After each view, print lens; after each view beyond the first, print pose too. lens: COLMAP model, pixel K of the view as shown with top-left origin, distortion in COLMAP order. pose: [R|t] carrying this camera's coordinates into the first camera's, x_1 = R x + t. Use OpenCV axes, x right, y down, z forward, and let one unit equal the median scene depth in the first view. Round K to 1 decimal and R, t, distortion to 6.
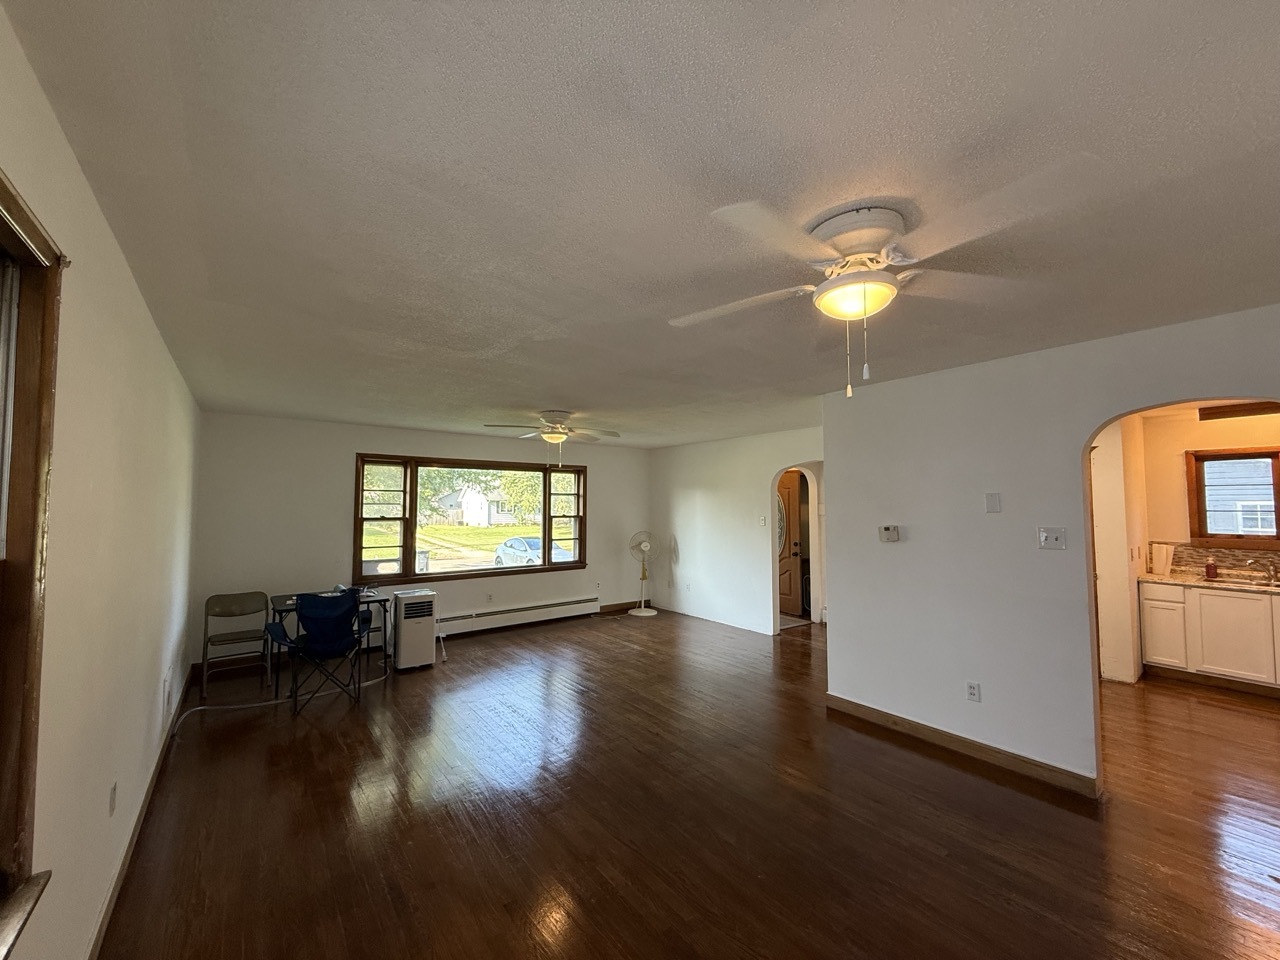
lens RADIAL K [[508.9, 0, 637.1], [0, 508.9, 481.9], [0, 0, 1]] dist [0.001369, -0.000335]
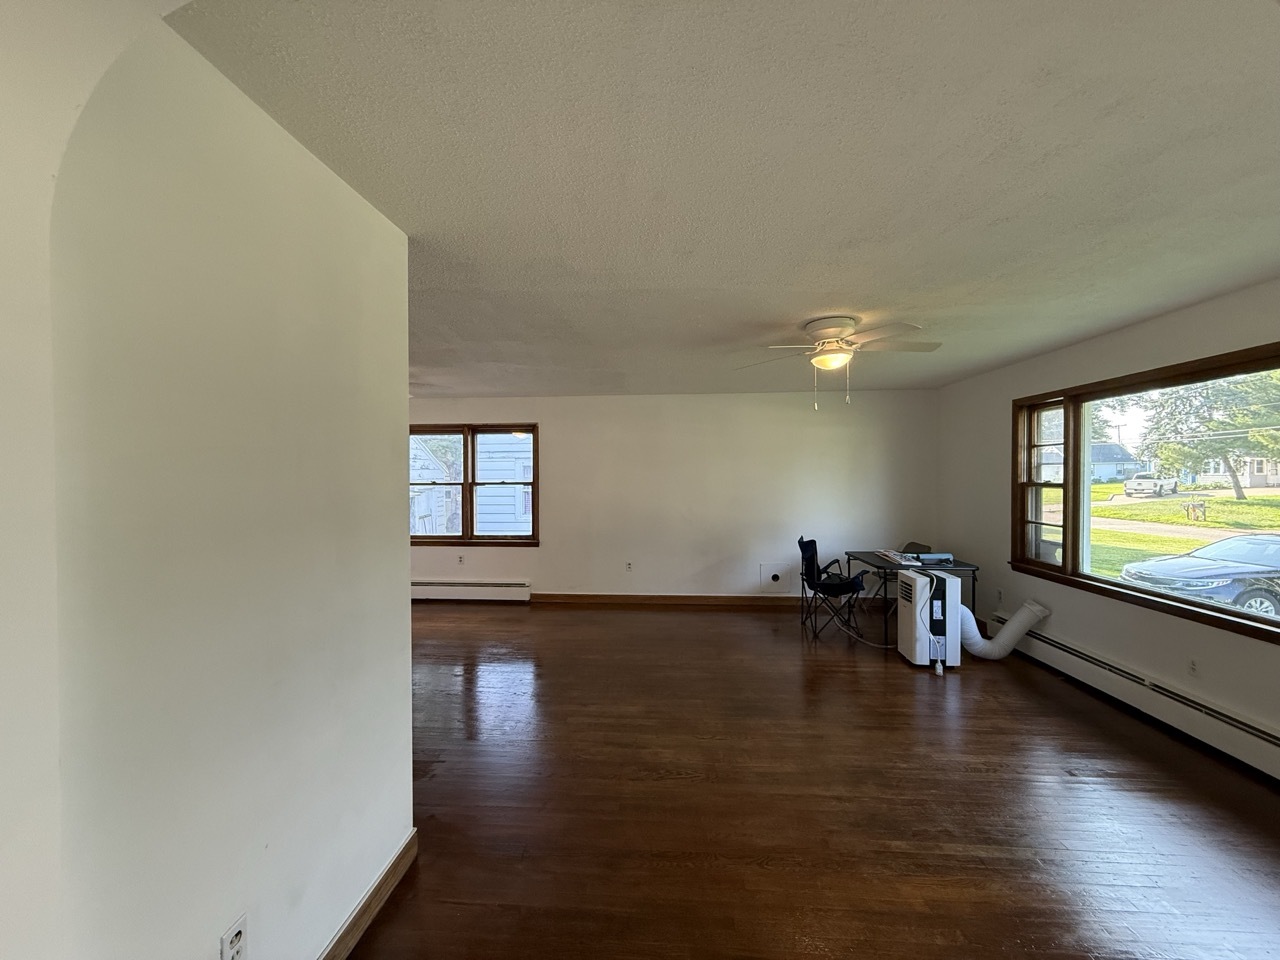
lens RADIAL K [[508.9, 0, 643.5], [0, 508.9, 478.1], [0, 0, 1]] dist [0.001369, -0.000335]
pose [[-0.664920, -0.002401, -0.746911, 0.388419], [0.032978, 0.998925, -0.032569, 0.065084], [0.746186, -0.046287, -0.664126, 1.002549]]
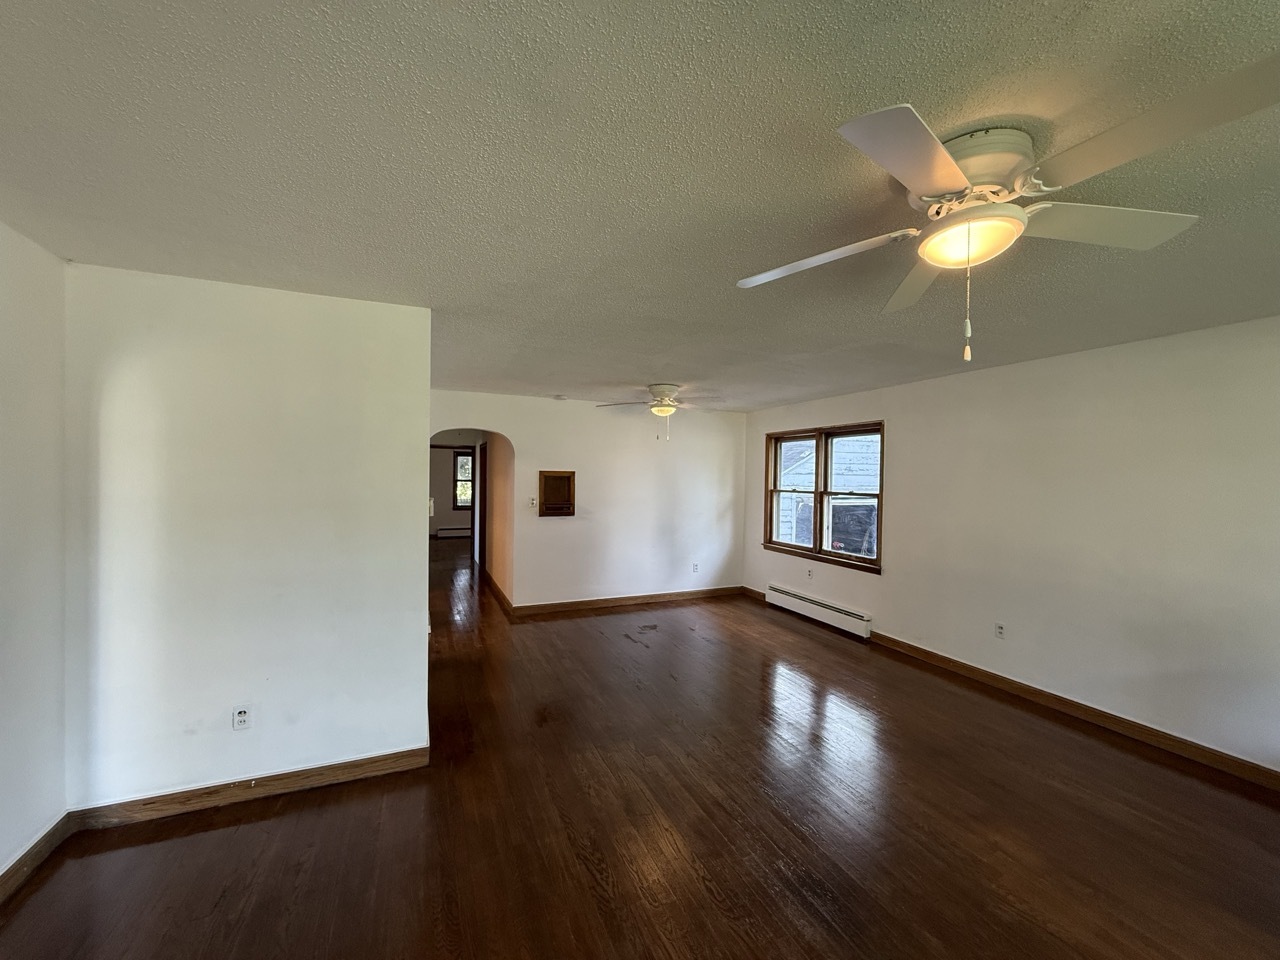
lens RADIAL K [[508.9, 0, 630.4], [0, 508.9, 479.1], [0, 0, 1]] dist [0.001369, -0.000335]
pose [[-0.966124, -0.022218, 0.257122, -0.123956], [-0.033551, 0.998645, -0.039773, 0.053356], [-0.255890, -0.047052, -0.965560, 1.070082]]
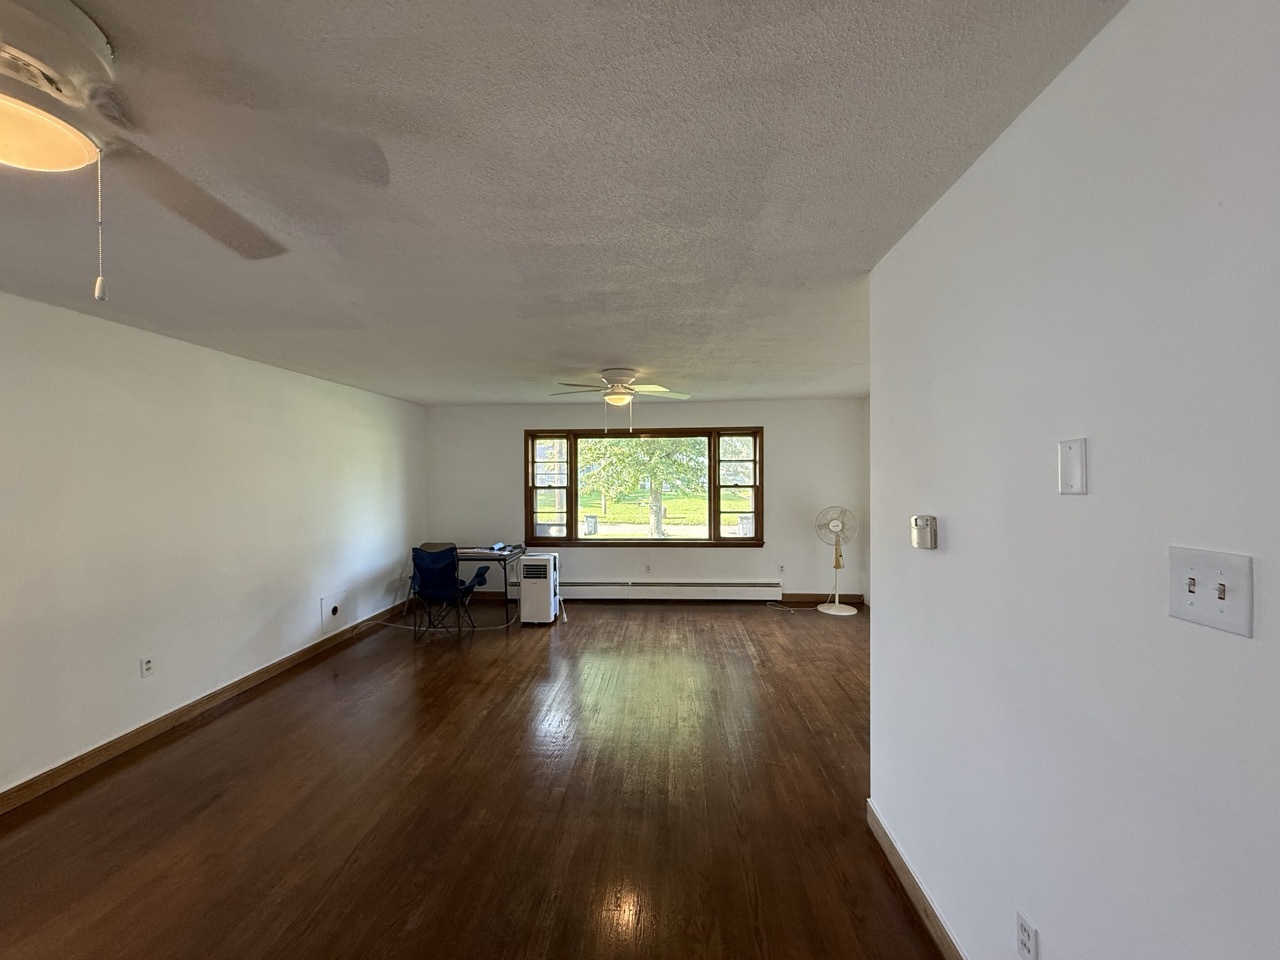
lens RADIAL K [[508.9, 0, 638.2], [0, 508.9, 481.2], [0, 0, 1]] dist [0.001369, -0.000335]
pose [[0.750447, 0.001552, -0.660929, 0.366436], [0.039933, 0.998064, 0.047686, 0.012672], [0.659723, -0.062179, 0.748932, 0.278049]]
